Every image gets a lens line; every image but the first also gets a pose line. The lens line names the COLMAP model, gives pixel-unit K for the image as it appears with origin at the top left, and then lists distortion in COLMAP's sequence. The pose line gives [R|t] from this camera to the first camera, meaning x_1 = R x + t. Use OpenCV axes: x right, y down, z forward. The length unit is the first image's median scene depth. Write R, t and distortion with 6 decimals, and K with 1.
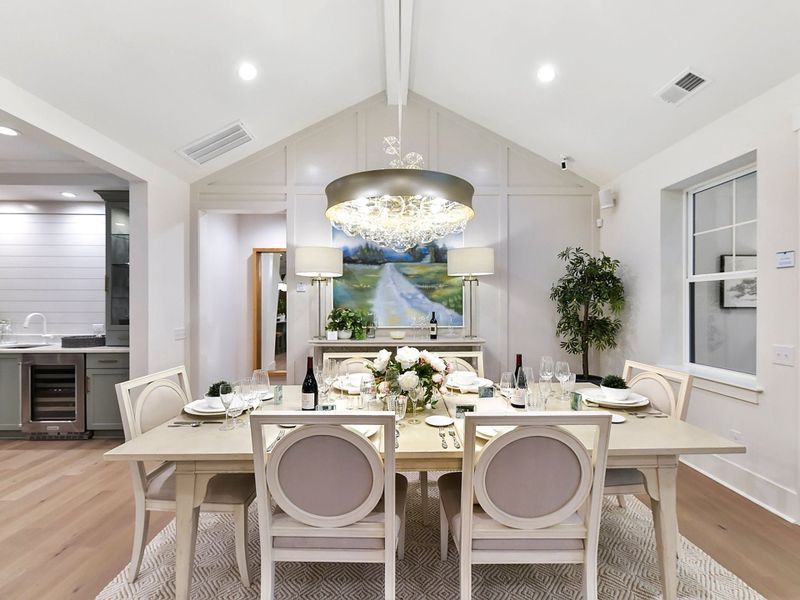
lens RADIAL K [[362.2, 0, 401.6], [0, 362.2, 306.9], [0, 0, 1]] dist [0.012399, 0.000362]
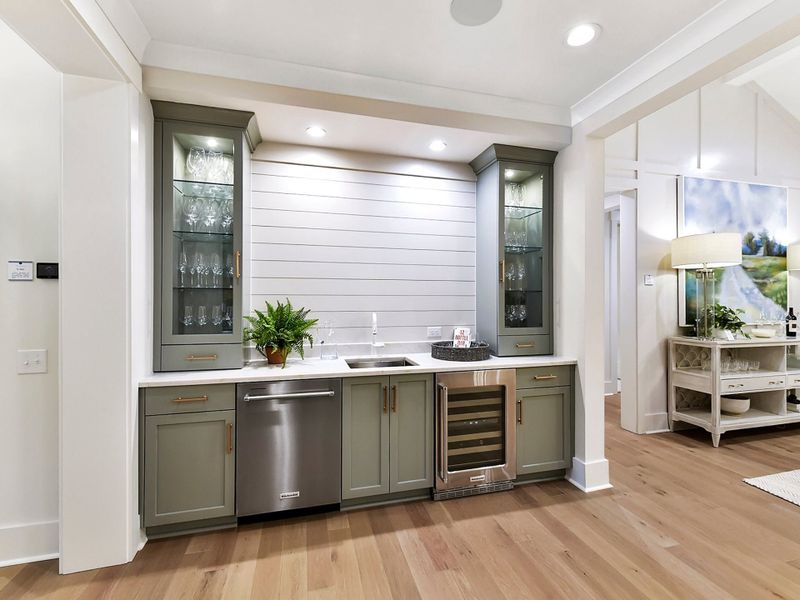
lens RADIAL K [[362.2, 0, 395.6], [0, 362.2, 294.5], [0, 0, 1]] dist [0.012399, 0.000362]
pose [[0.967609, 0.004331, 0.252415, -1.091662], [-0.000473, 0.999882, -0.015340, -0.005233], [-0.252452, 0.014724, 0.967497, 0.316769]]
